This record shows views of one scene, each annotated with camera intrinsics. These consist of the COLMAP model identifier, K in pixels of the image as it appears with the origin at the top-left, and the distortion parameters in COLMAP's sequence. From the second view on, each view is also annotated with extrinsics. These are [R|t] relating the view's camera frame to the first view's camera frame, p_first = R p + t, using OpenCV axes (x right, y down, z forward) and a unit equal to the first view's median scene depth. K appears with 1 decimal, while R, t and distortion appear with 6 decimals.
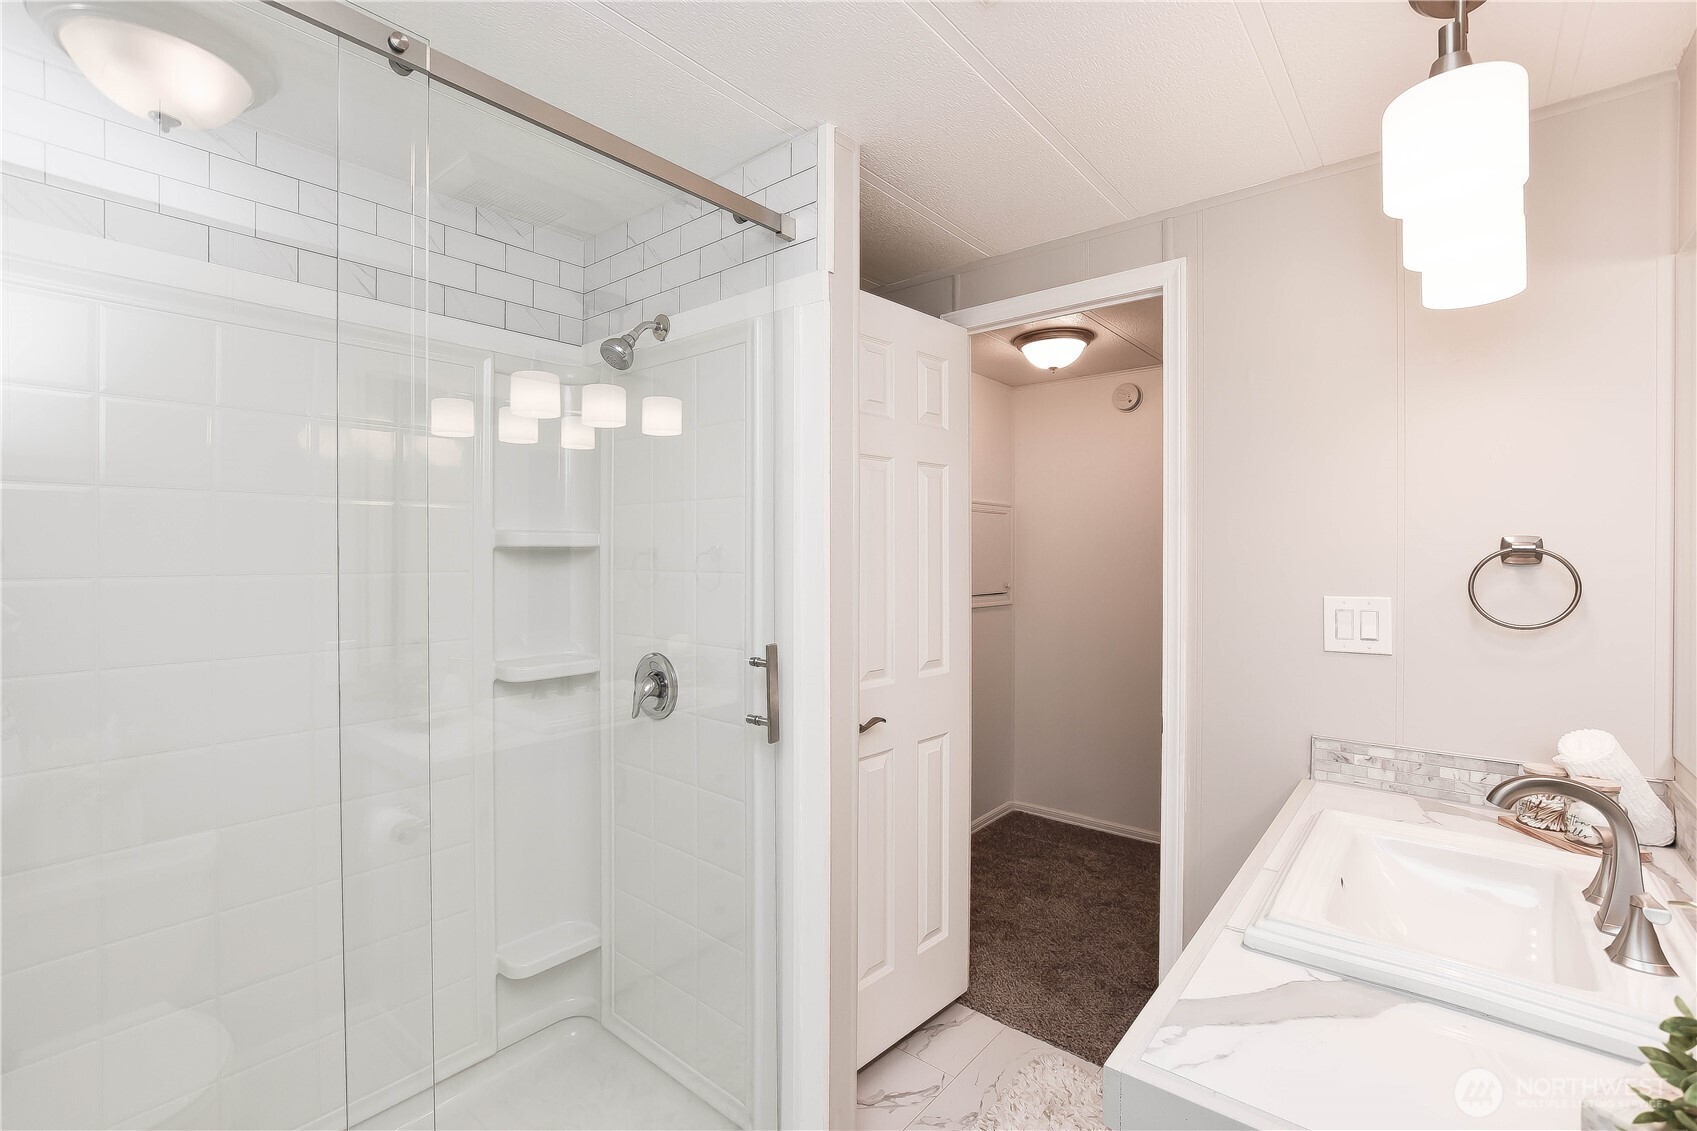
lens RADIAL K [[753.3, 0, 847.3], [0, 753.3, 567.8], [0, 0, 1]] dist [-0.012627, 0.000868]
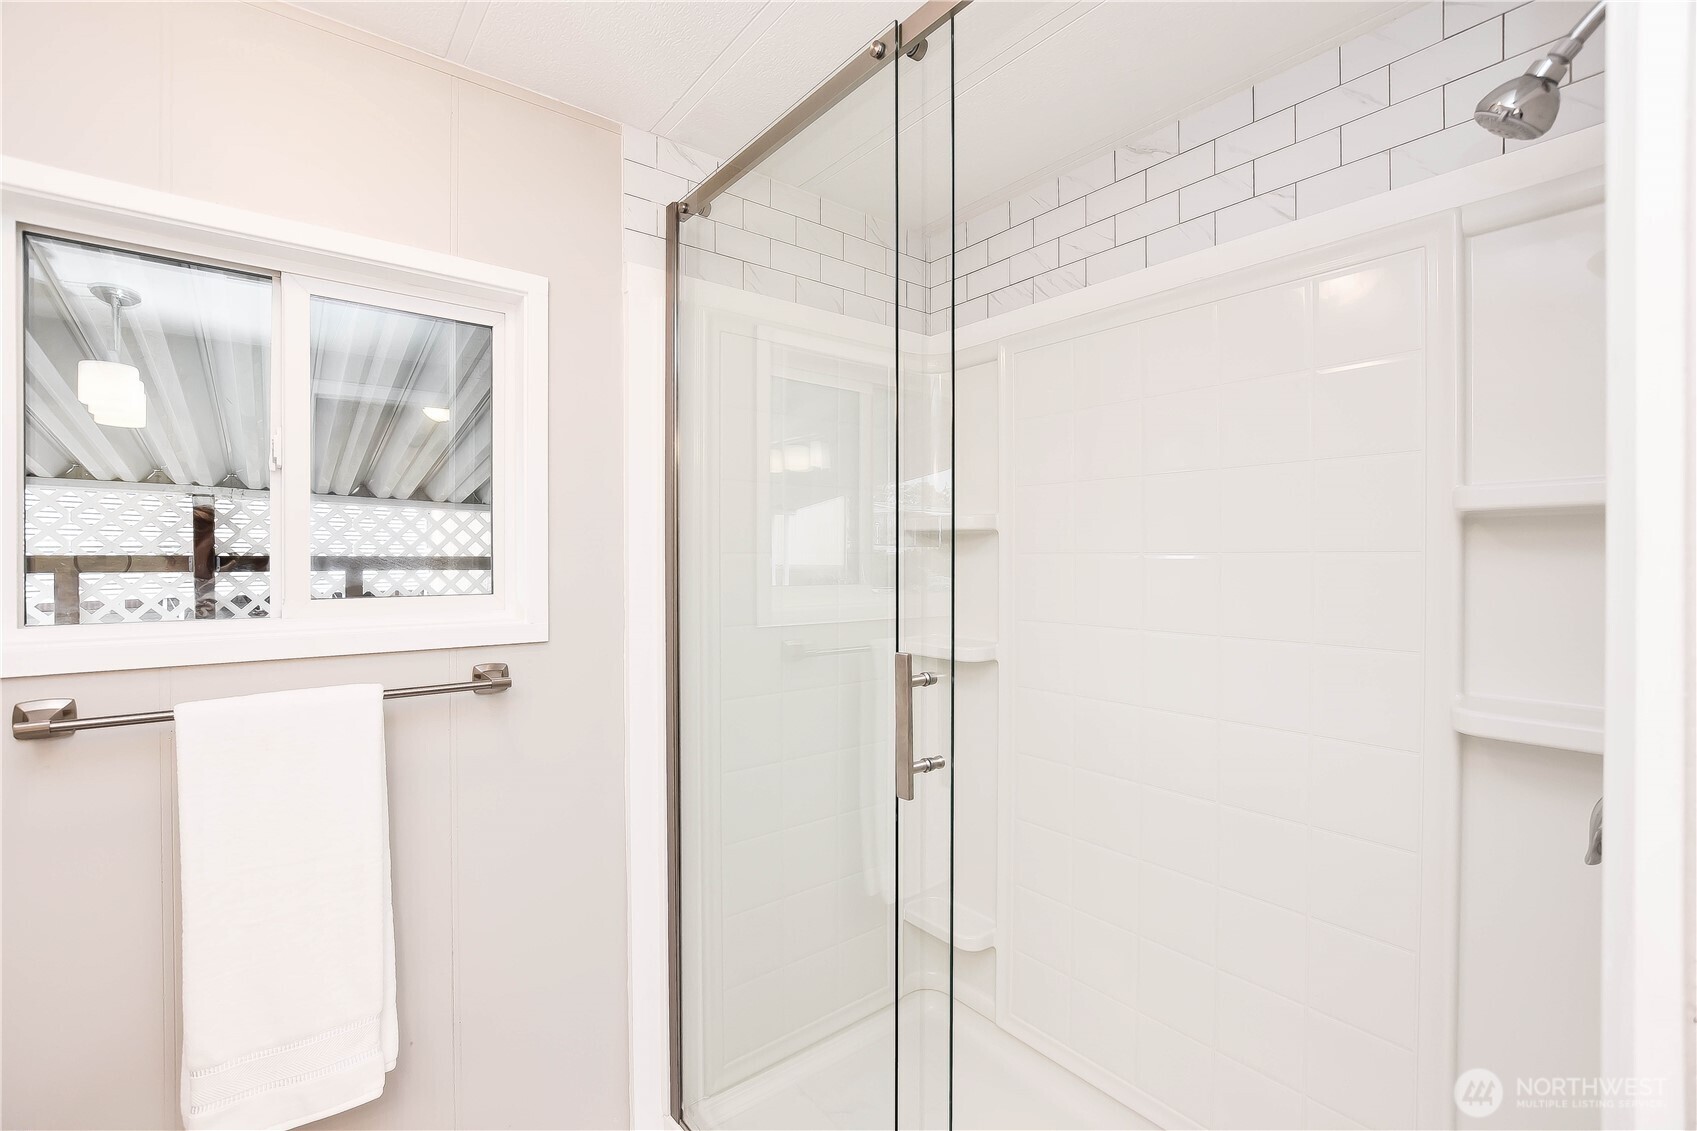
lens RADIAL K [[753.3, 0, 847.3], [0, 753.3, 567.8], [0, 0, 1]] dist [-0.012627, 0.000868]
pose [[-0.198310, 0.005944, -0.980121, 0.244286], [-0.012291, 0.999888, 0.008551, 0.018045], [0.980062, 0.013743, -0.198215, 0.618990]]
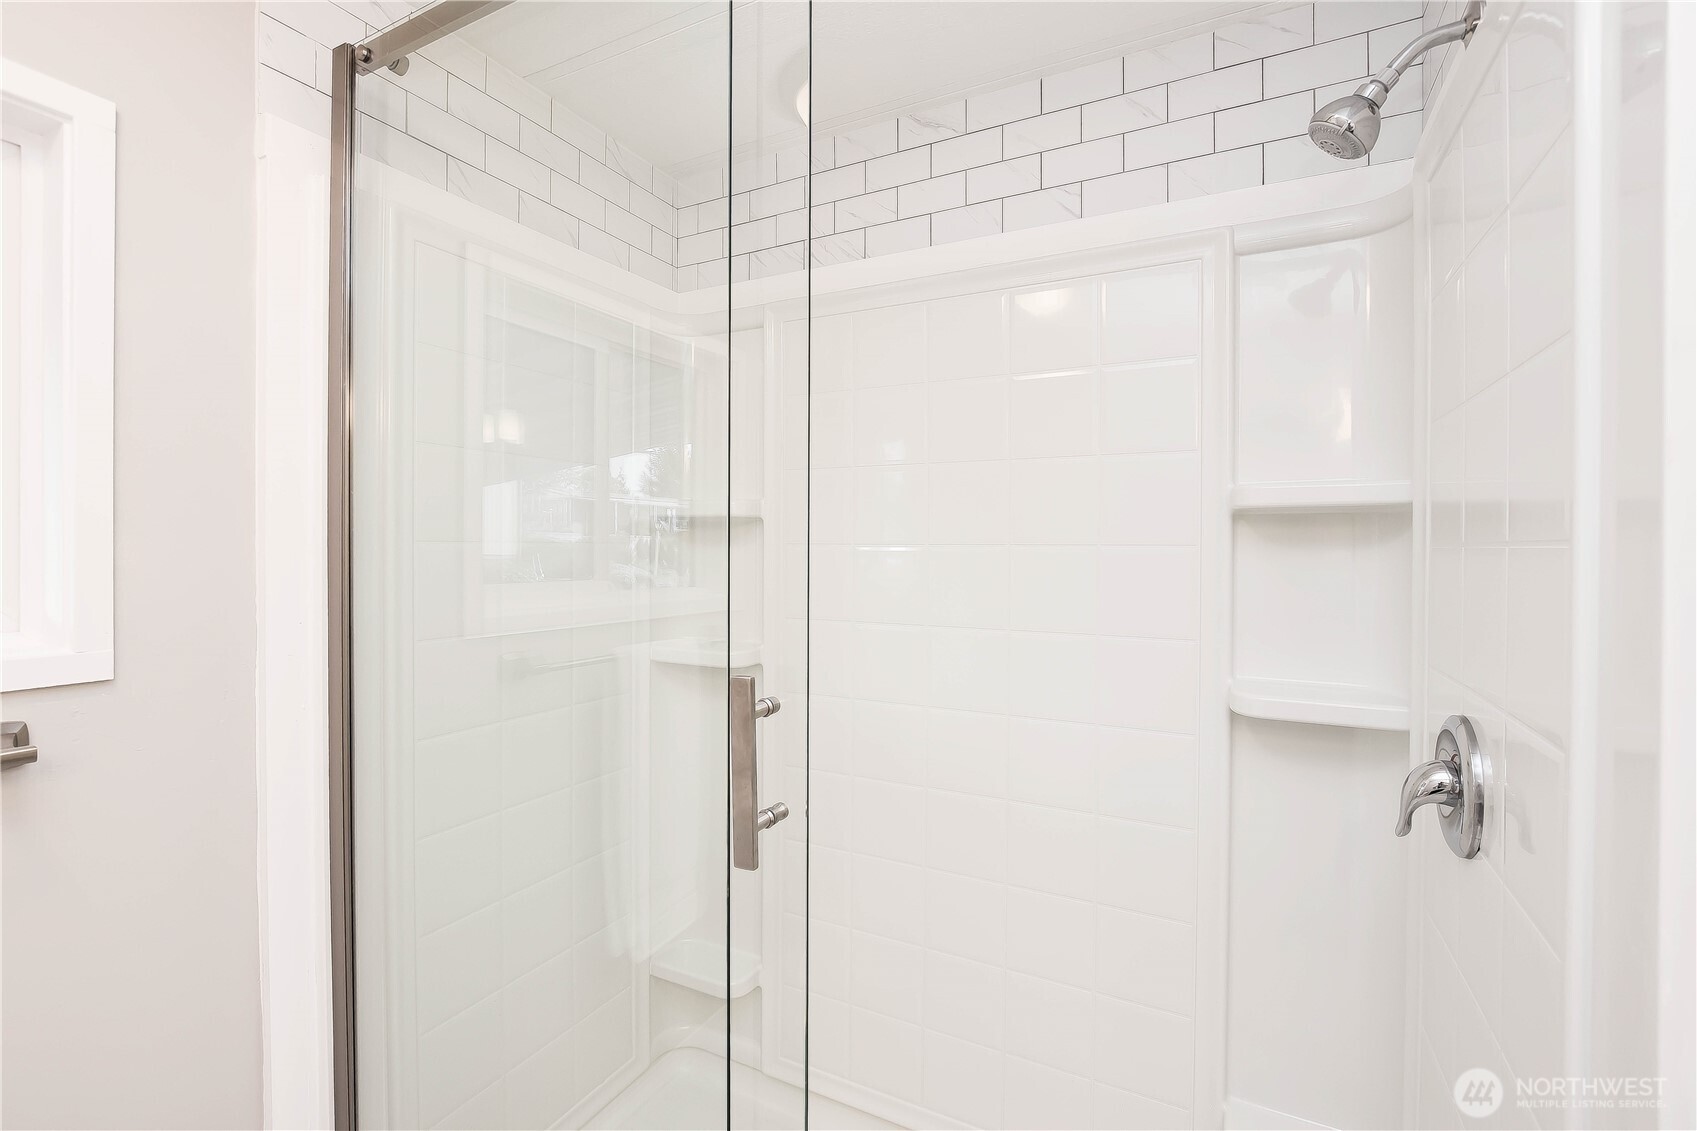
lens RADIAL K [[753.3, 0, 848.9], [0, 753.3, 553.5], [0, 0, 1]] dist [-0.012493, 0.001493]
pose [[0.224582, 0.000911, -0.974455, 0.113544], [-0.013312, 0.999909, -0.002133, 0.016946], [0.974364, 0.013451, 0.224574, 0.510725]]
